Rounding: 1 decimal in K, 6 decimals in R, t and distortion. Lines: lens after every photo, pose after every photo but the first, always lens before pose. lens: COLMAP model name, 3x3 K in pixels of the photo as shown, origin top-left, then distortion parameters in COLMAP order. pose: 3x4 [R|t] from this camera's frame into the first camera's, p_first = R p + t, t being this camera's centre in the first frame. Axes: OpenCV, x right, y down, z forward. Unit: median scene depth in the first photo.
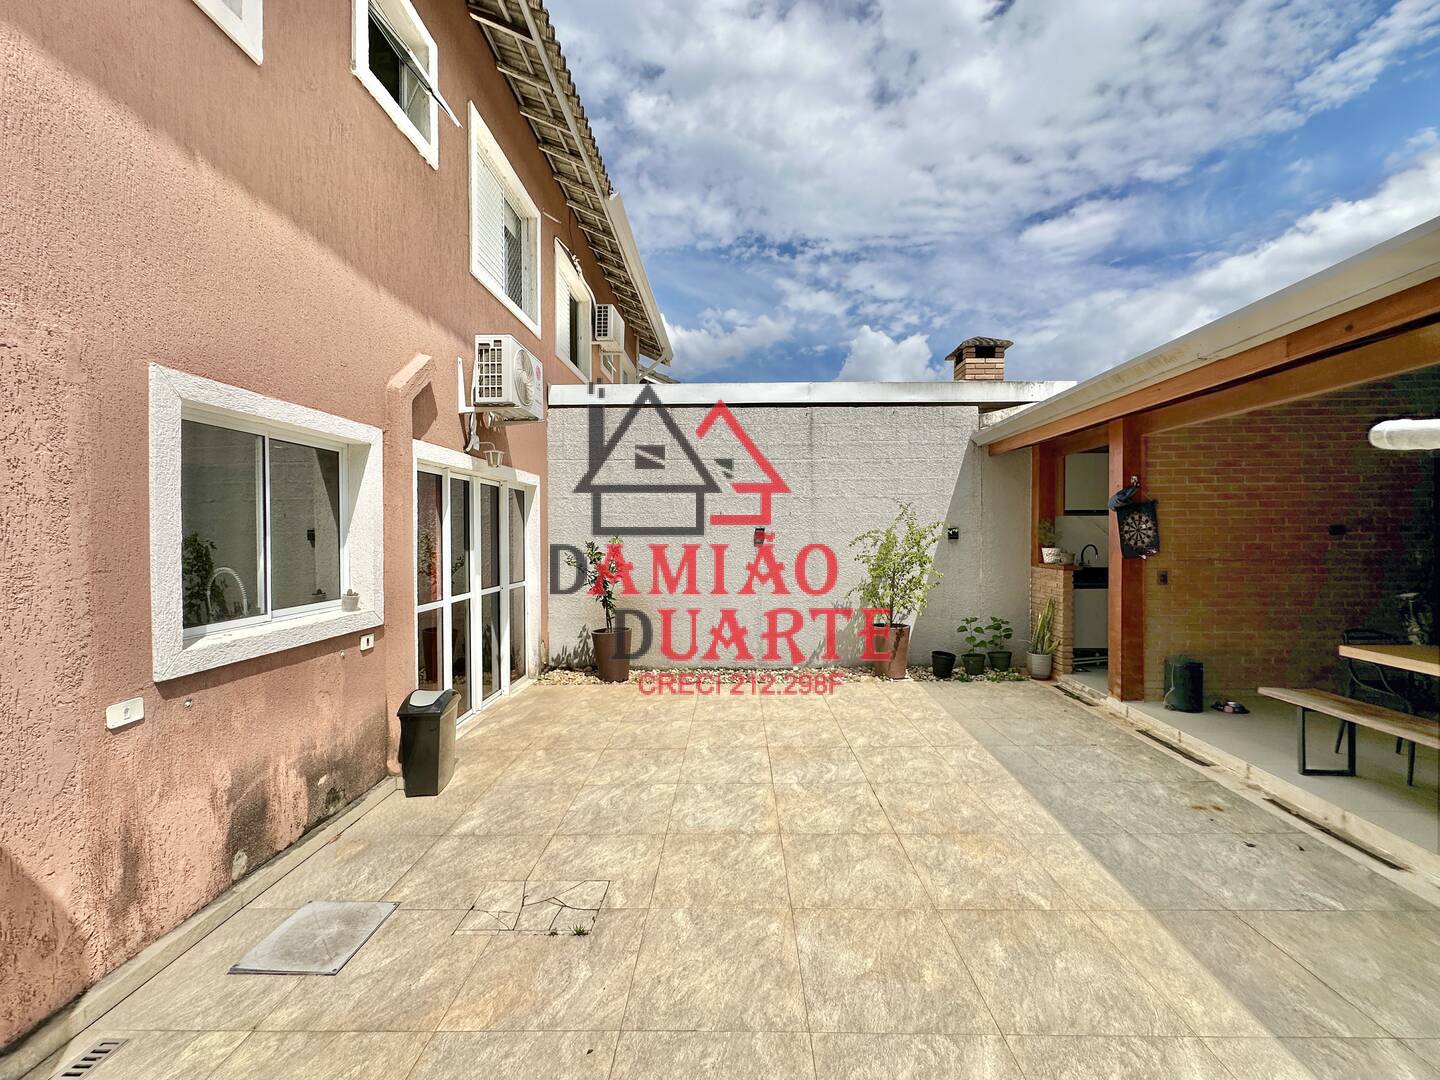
lens RADIAL K [[582.2, 0, 718.4], [0, 582.2, 538.5], [0, 0, 1]] dist [-0.006679, 0.001688]
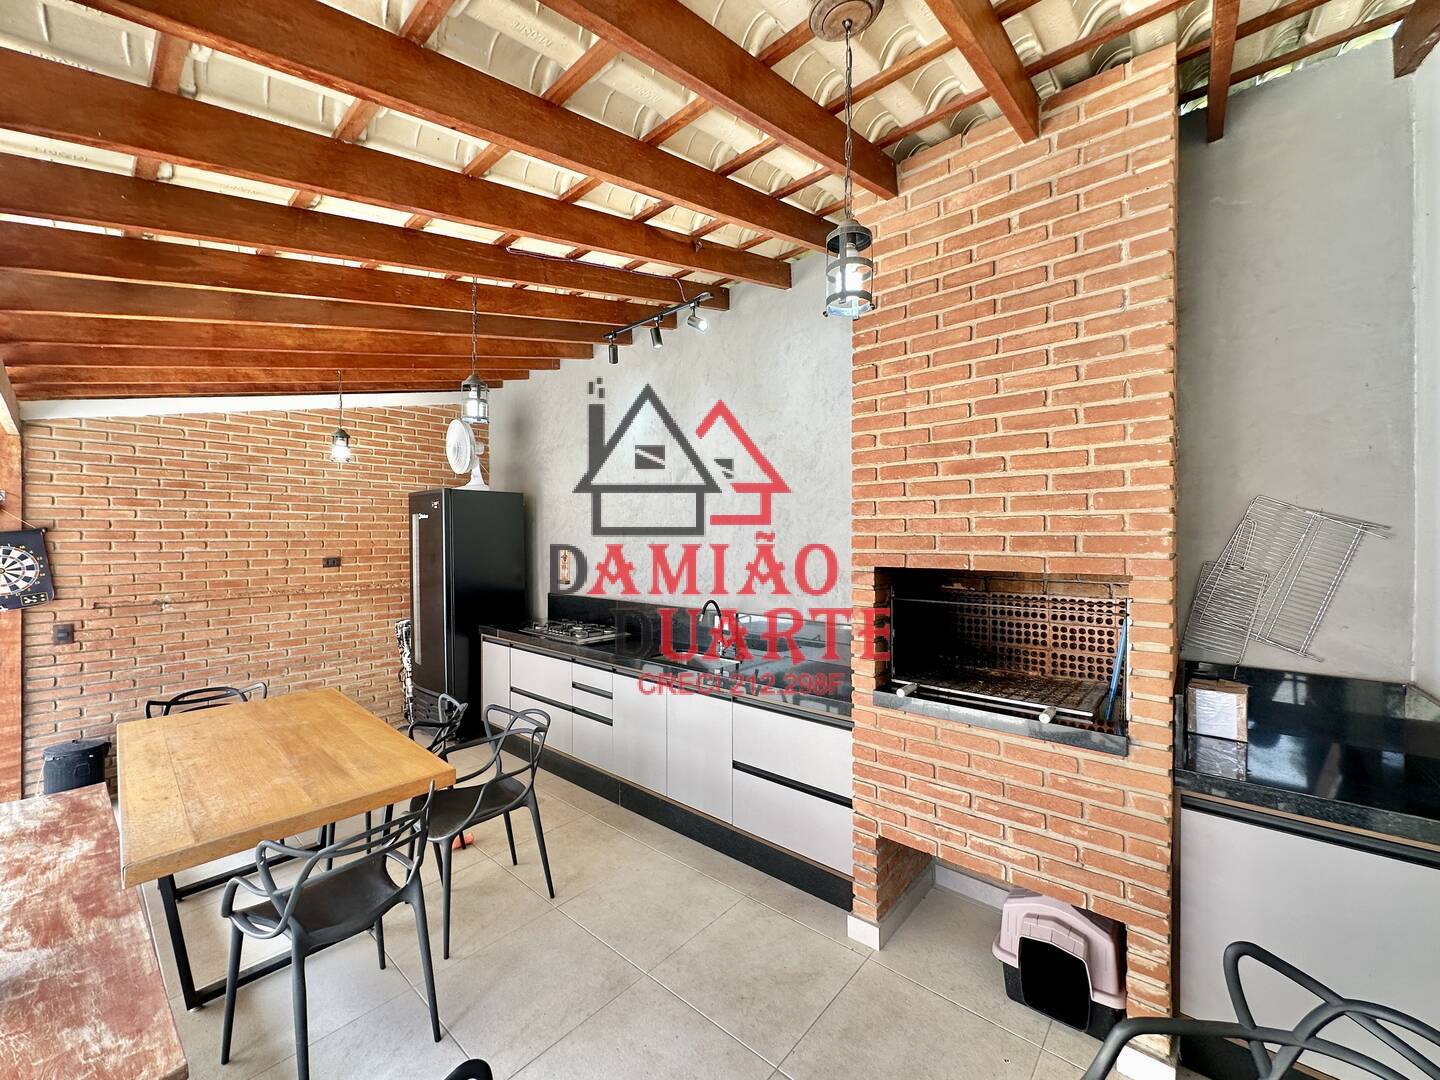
lens RADIAL K [[582.2, 0, 727.1], [0, 582.2, 549.8], [0, 0, 1]] dist [-0.006679, 0.001688]
pose [[0.603916, -0.013593, 0.796932, 0.721973], [0.007457, 0.999907, 0.011404, -0.042007], [-0.797013, -0.000945, 0.603962, -0.112185]]
